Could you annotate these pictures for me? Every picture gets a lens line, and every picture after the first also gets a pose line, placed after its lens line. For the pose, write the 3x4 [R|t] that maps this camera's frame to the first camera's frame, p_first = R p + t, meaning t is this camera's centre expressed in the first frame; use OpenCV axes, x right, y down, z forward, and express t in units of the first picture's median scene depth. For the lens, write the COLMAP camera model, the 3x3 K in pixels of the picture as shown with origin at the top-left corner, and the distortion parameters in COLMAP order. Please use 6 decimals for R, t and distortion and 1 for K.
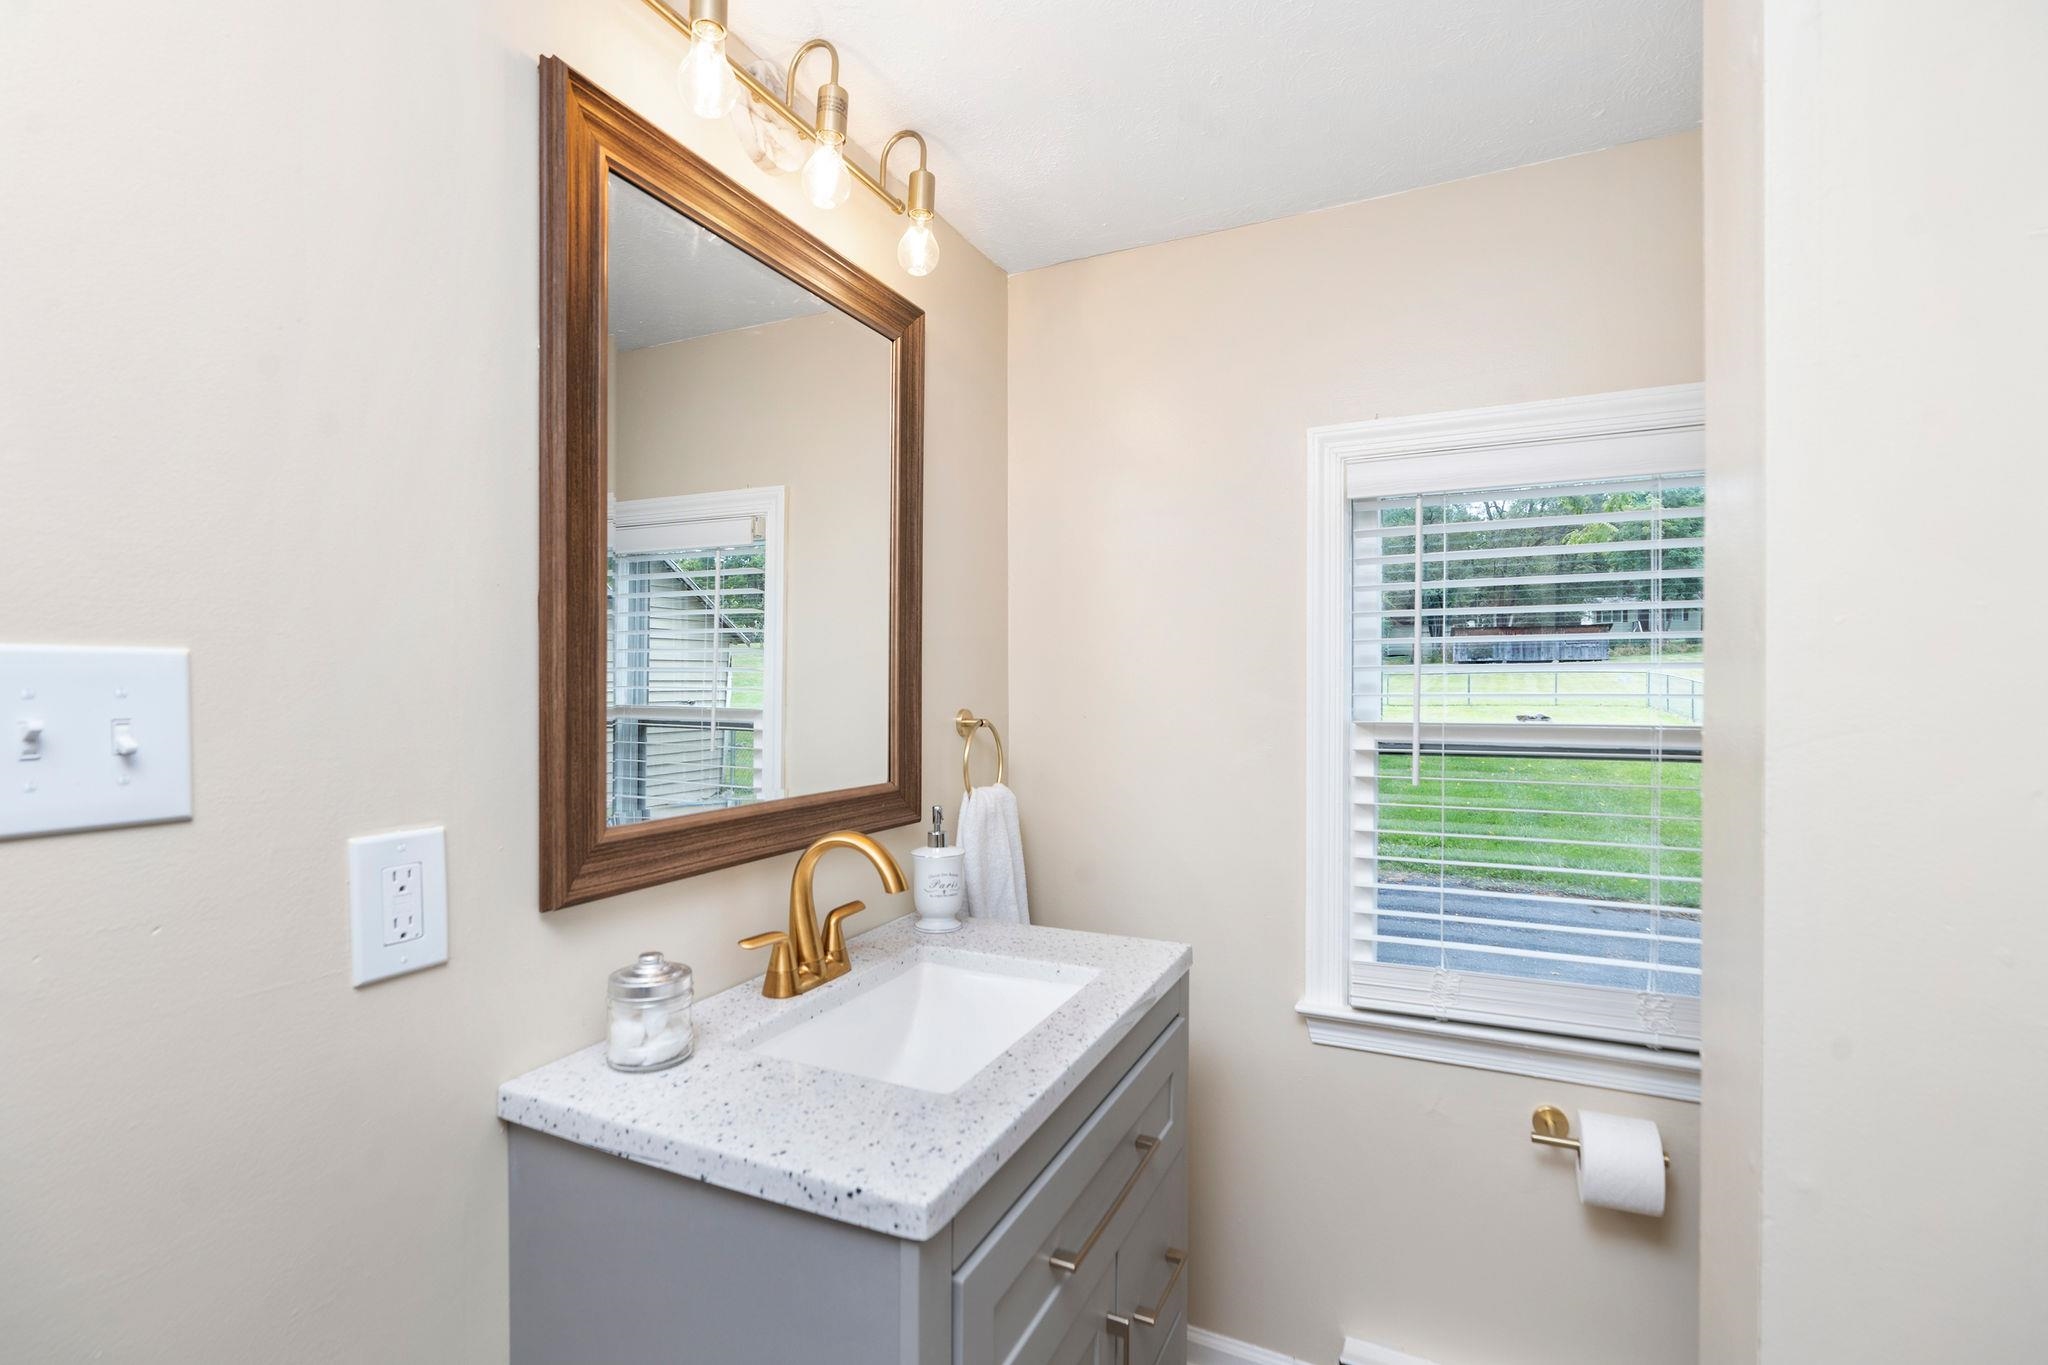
lens RADIAL K [[949.6, 0, 1008.5], [0, 949.6, 681.7], [0, 0, 1]] dist [-0.002975, 0.000128]
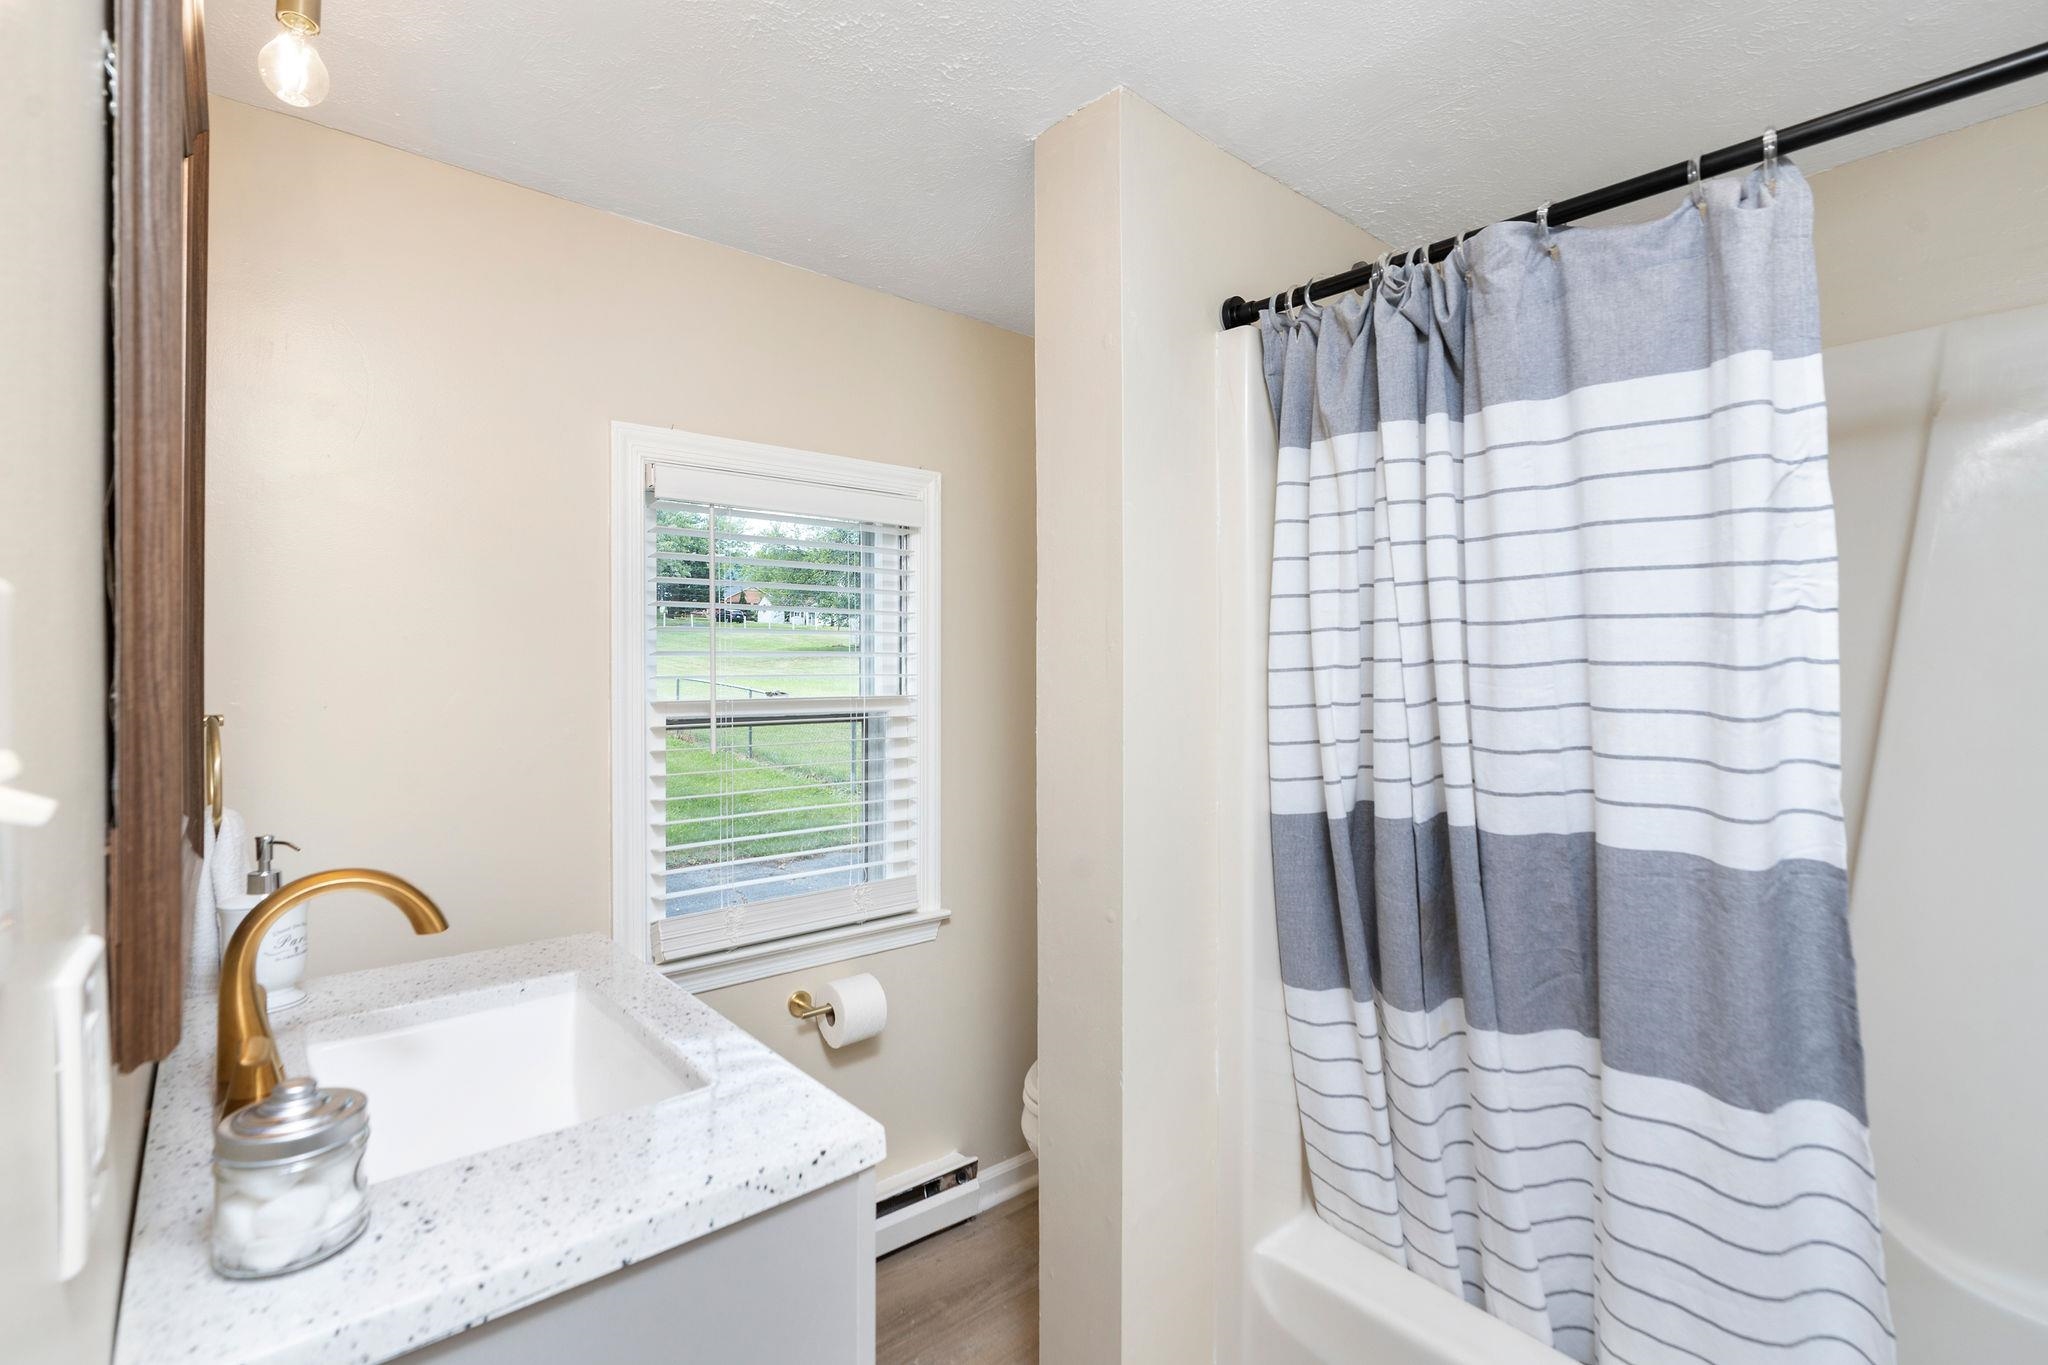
lens RADIAL K [[967.8, 0, 1021.8], [0, 967.8, 668.4], [0, 0, 1]] dist [0.000340, 0.000207]
pose [[0.395416, -0.001186, 0.918501, -0.522784], [-0.009379, 0.999942, 0.005328, -0.006193], [-0.918454, -0.010722, 0.395382, 0.184639]]
